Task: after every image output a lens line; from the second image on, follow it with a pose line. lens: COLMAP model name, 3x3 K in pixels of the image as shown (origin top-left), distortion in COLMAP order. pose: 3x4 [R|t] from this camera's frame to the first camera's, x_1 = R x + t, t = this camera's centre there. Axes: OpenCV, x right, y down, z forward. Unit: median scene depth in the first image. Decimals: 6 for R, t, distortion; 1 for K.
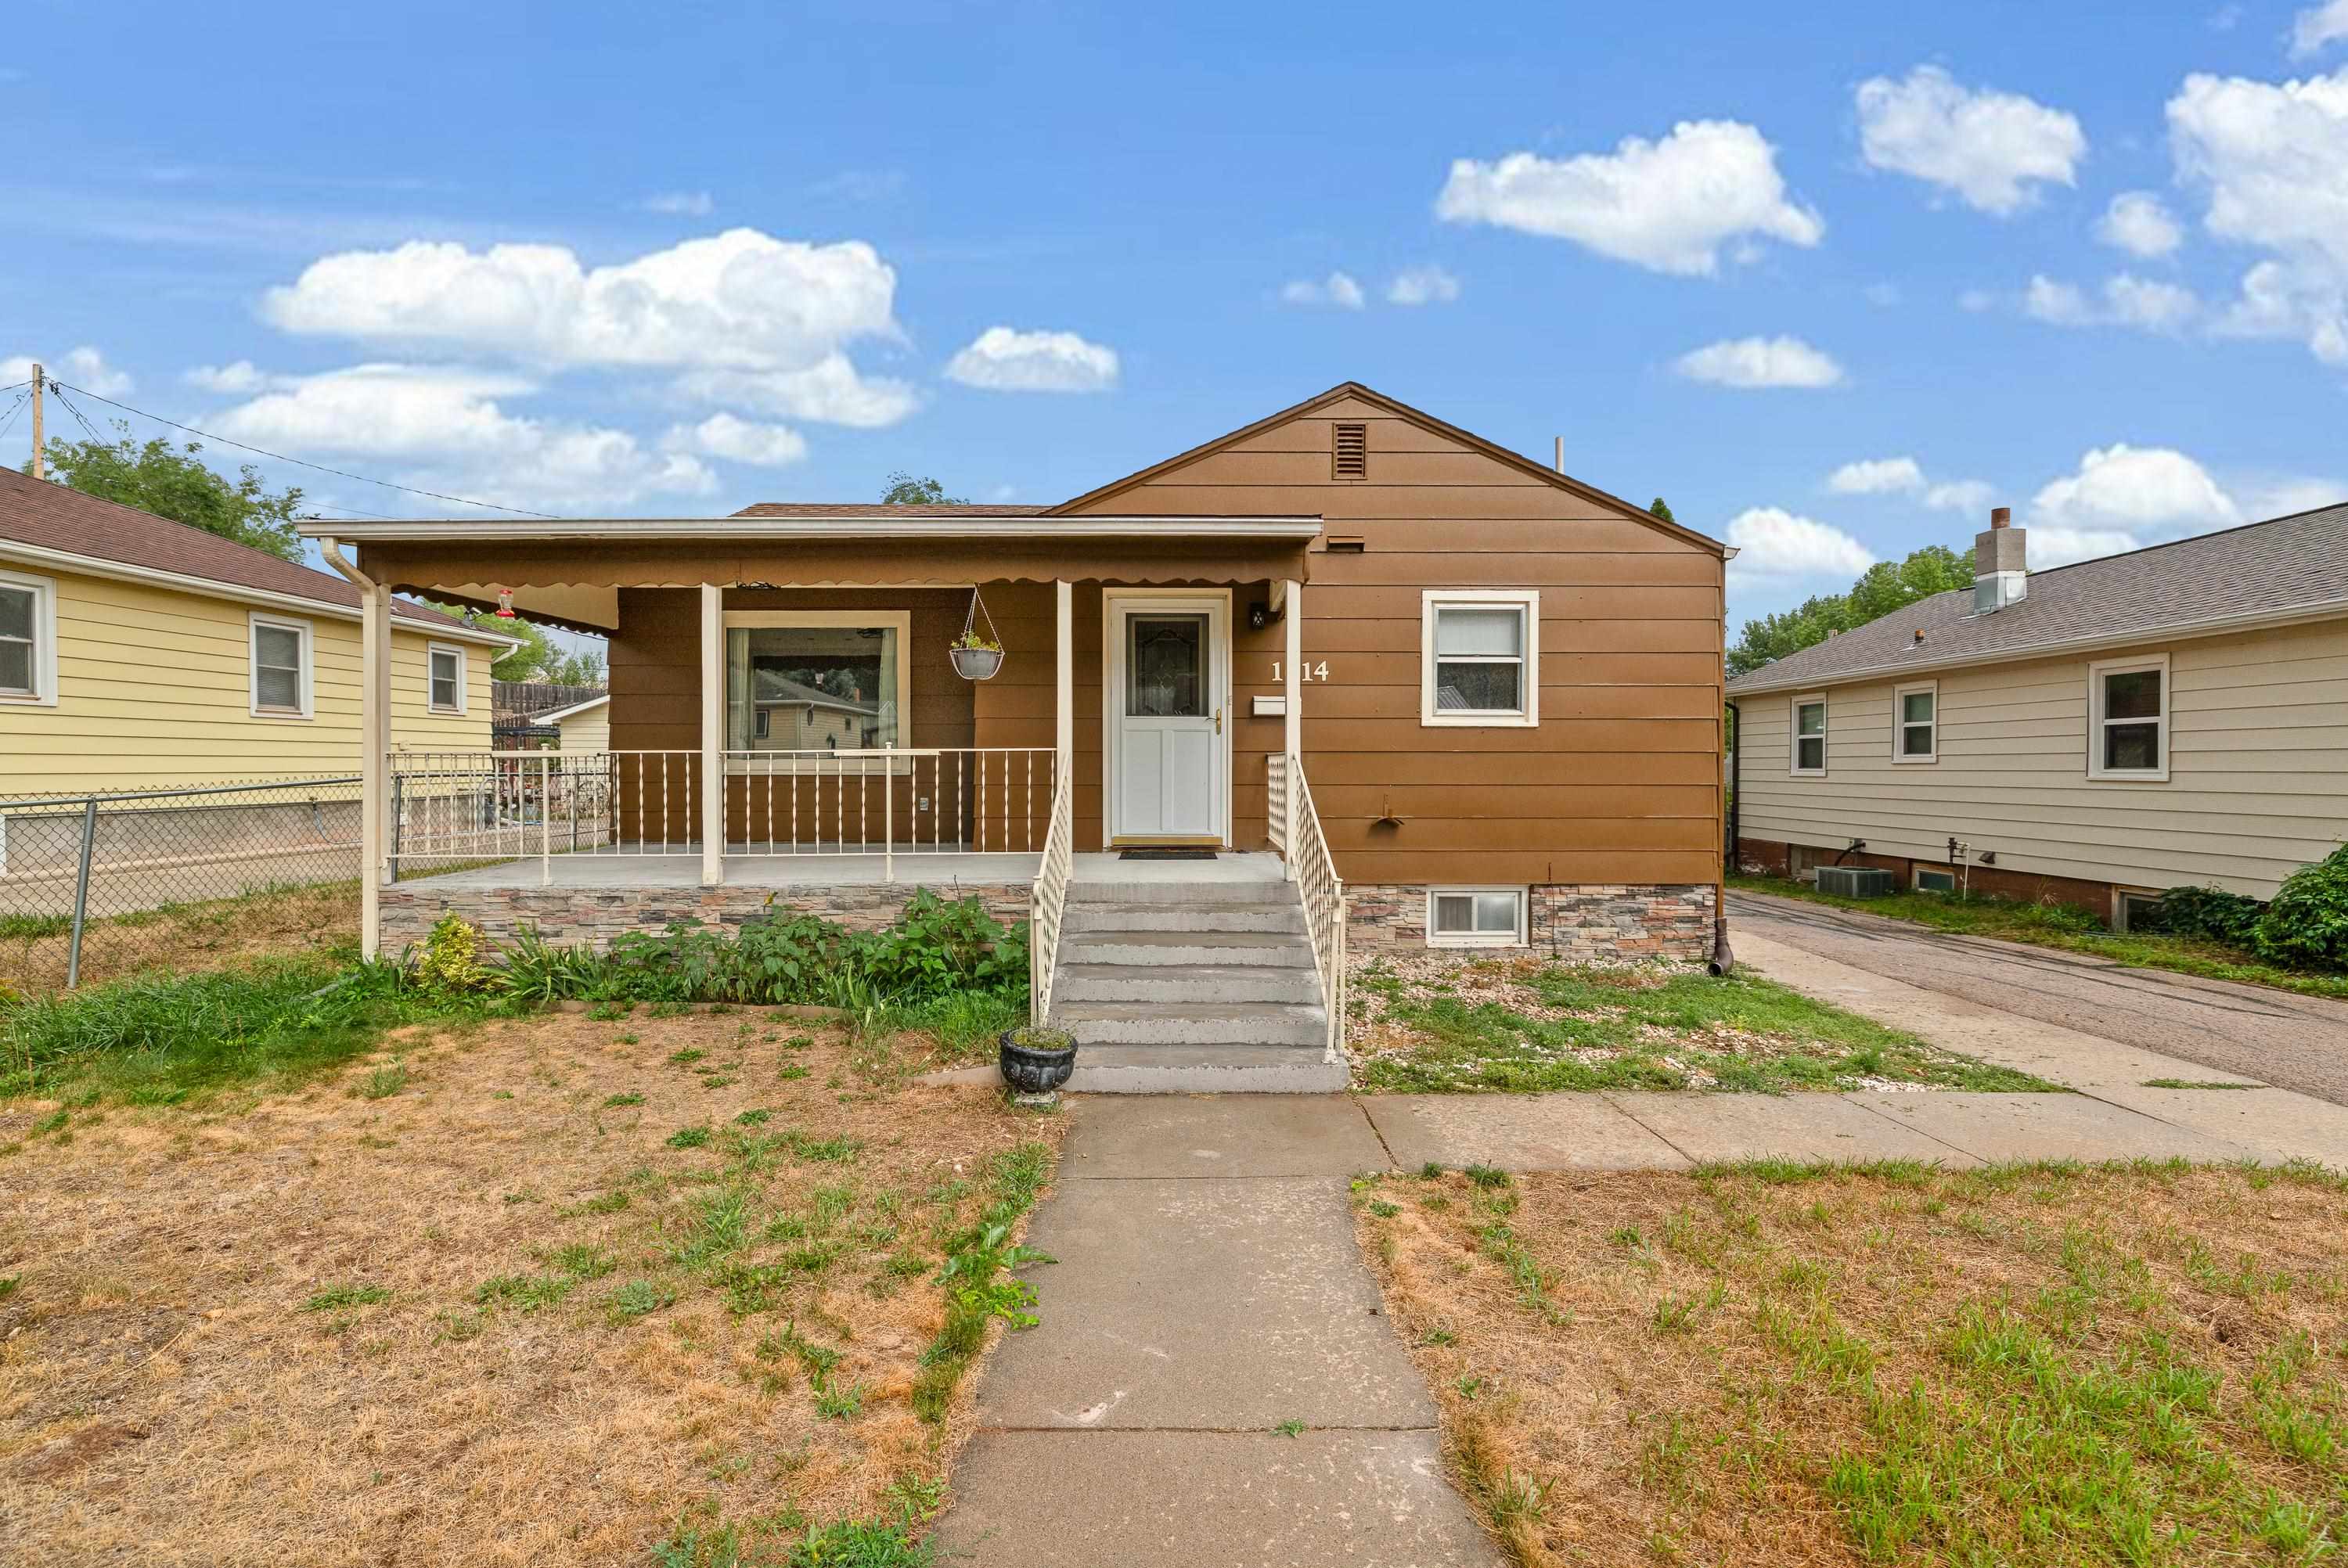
lens RADIAL K [[1016.2, 0, 1172.0], [0, 1016.2, 789.0], [0, 0, 1]] dist [-0.000863, 0.000036]
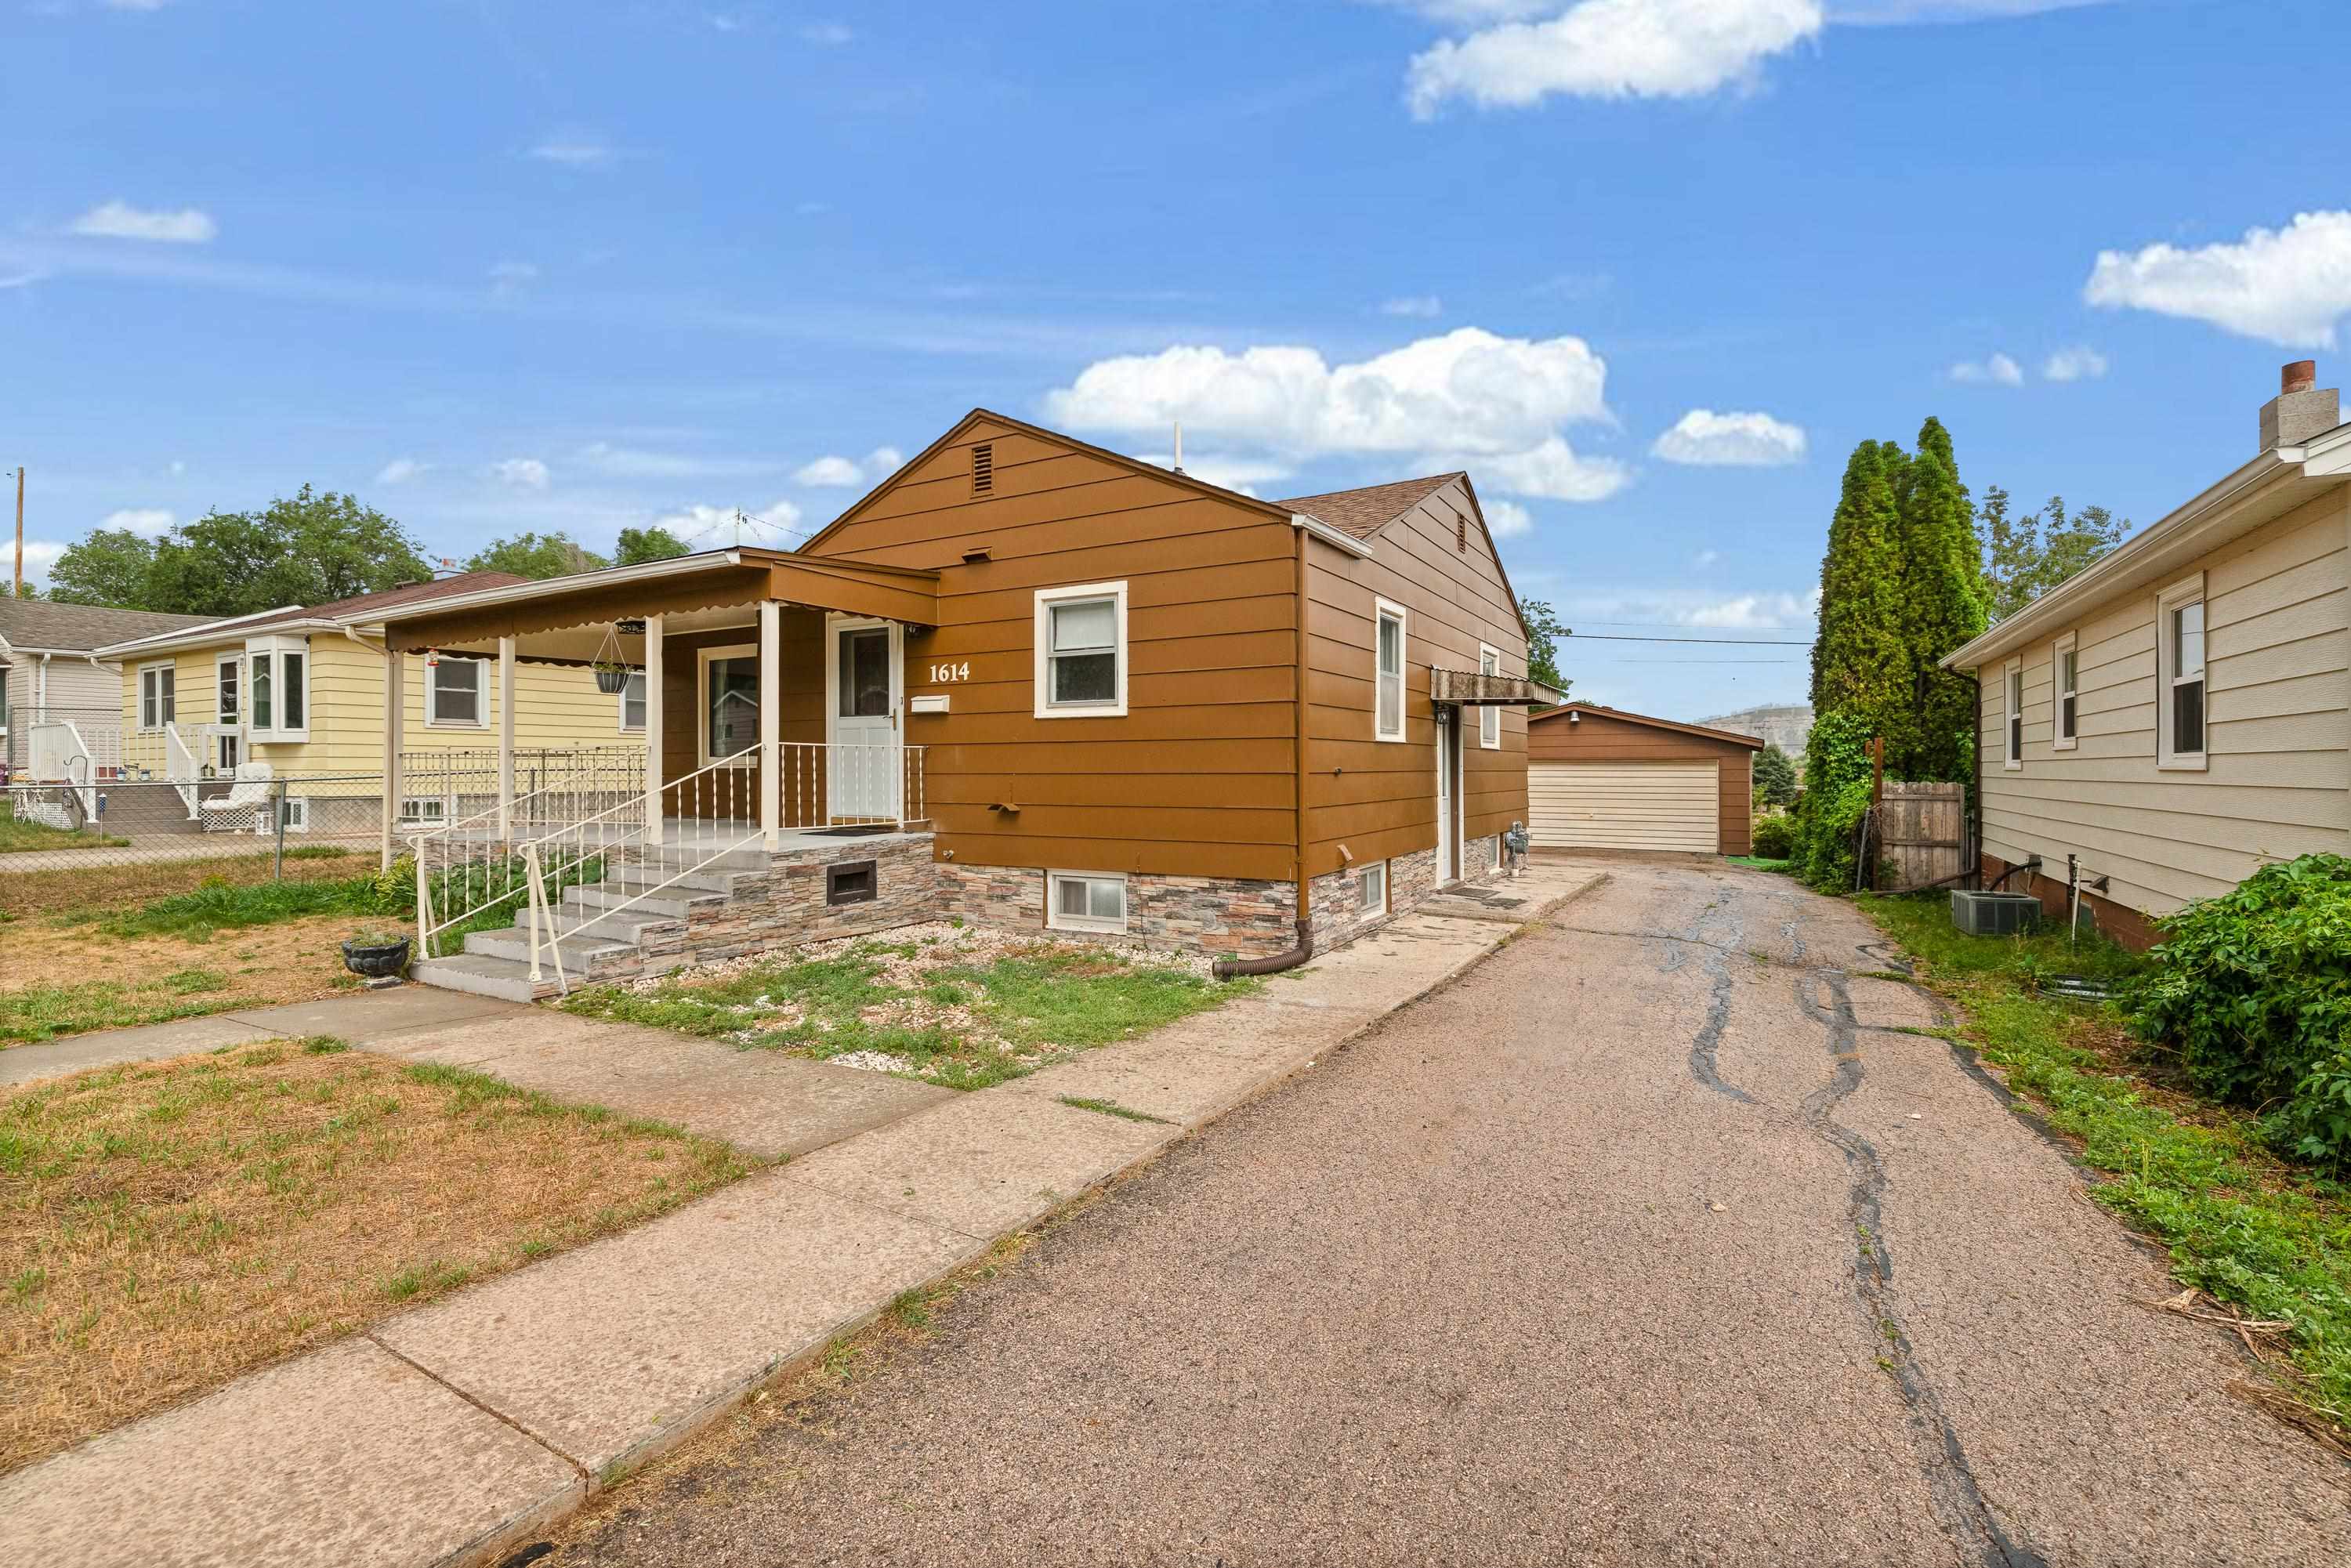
lens RADIAL K [[1017.6, 0, 1174.2], [0, 1017.6, 777.0], [0, 0, 1]] dist [-0.000863, 0.000036]
pose [[0.860069, -0.004328, -0.510159, 0.909712], [0.005100, 0.999987, 0.000114, -0.000689], [0.510152, -0.002700, 0.860080, 0.158944]]
